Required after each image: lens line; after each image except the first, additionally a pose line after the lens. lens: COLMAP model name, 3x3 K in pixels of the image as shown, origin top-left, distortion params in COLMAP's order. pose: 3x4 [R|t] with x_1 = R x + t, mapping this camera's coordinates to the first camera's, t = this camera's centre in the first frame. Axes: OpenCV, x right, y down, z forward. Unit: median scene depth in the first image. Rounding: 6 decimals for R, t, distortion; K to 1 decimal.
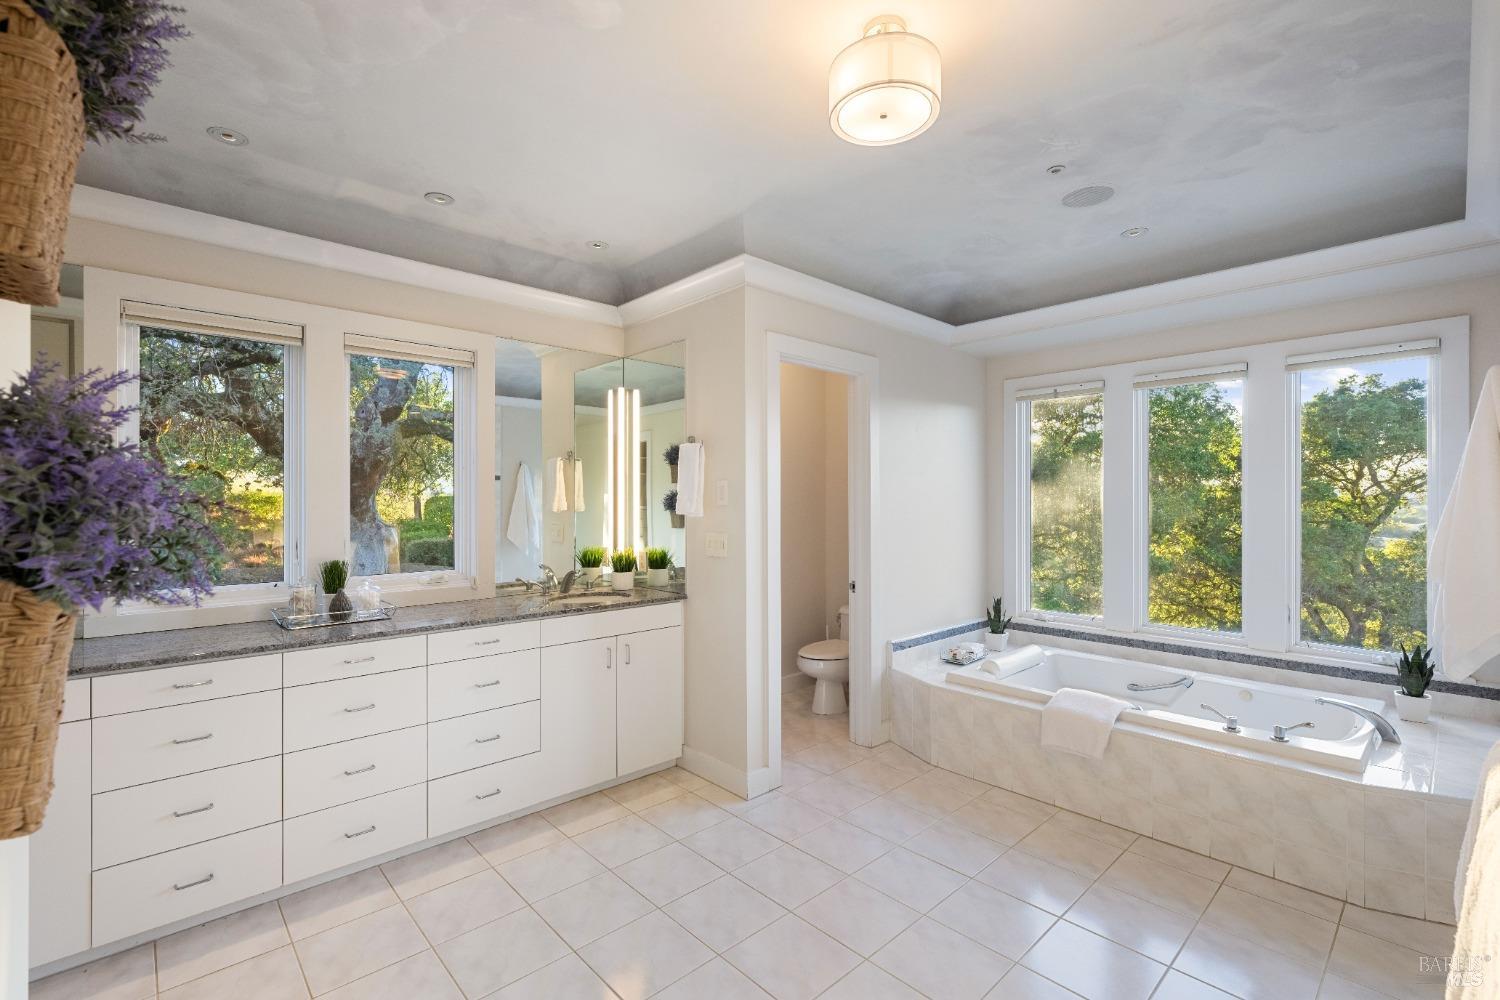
lens RADIAL K [[676.1, 0, 750.3], [0, 676.1, 504.8], [0, 0, 1]] dist [-0.004315, 0.000025]
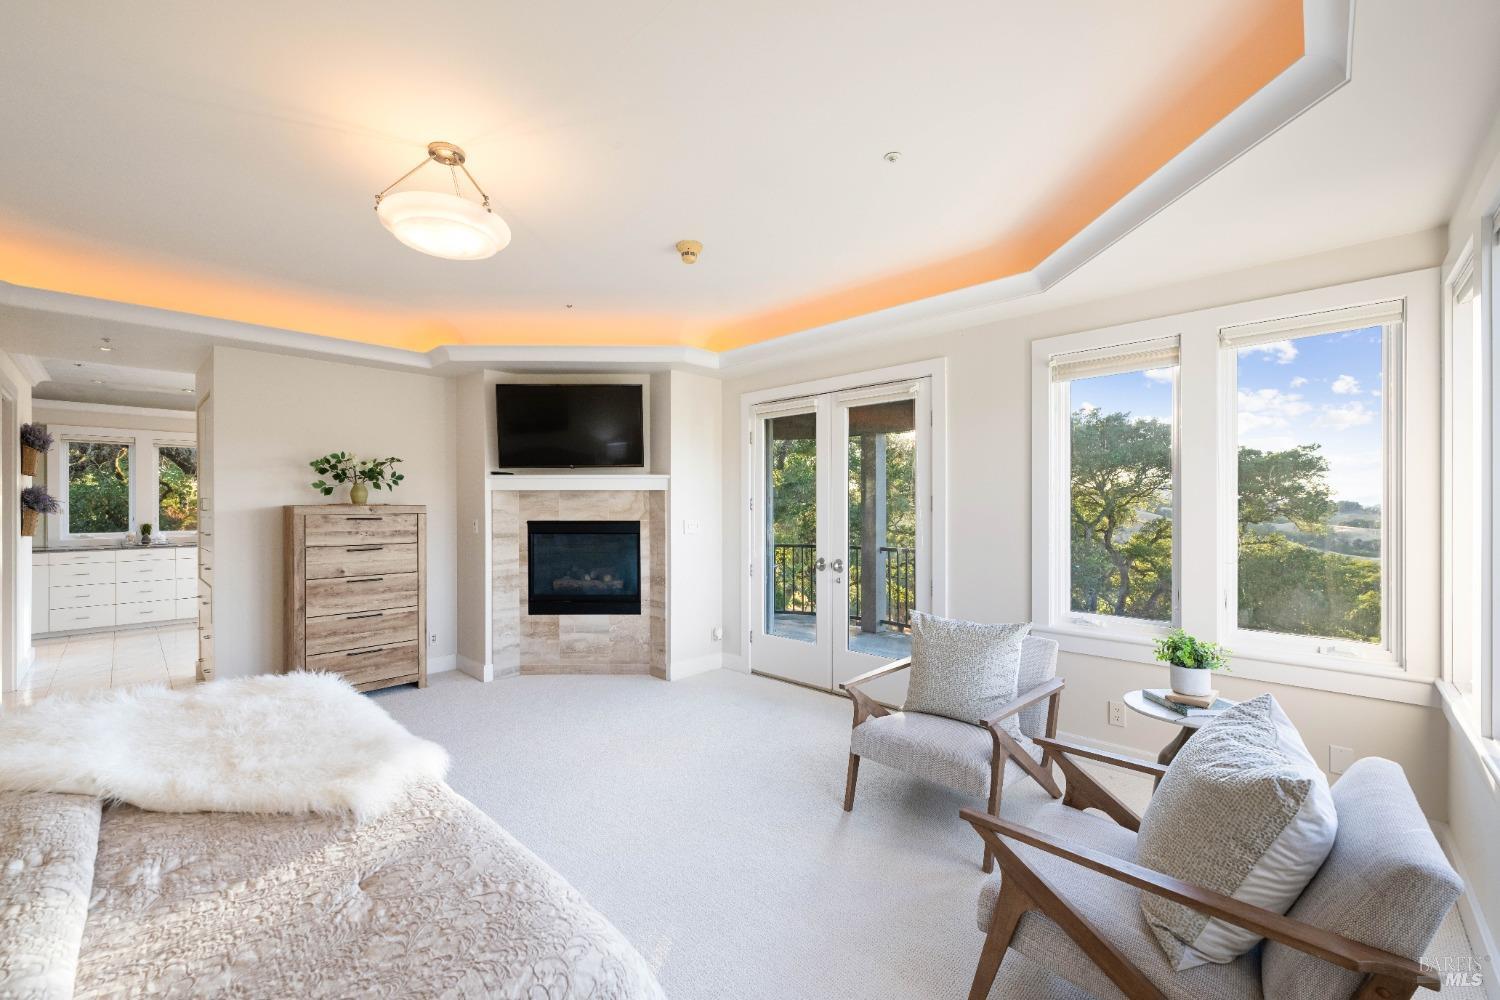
lens RADIAL K [[597.5, 0, 748.9], [0, 597.5, 507.4], [0, 0, 1]] dist [-0.002701, -0.000050]
pose [[0.997576, -0.004323, 0.069452, 1.749326], [0.004432, 0.999989, -0.001416, 0.029539], [-0.069445, 0.001720, 0.997584, -1.679253]]
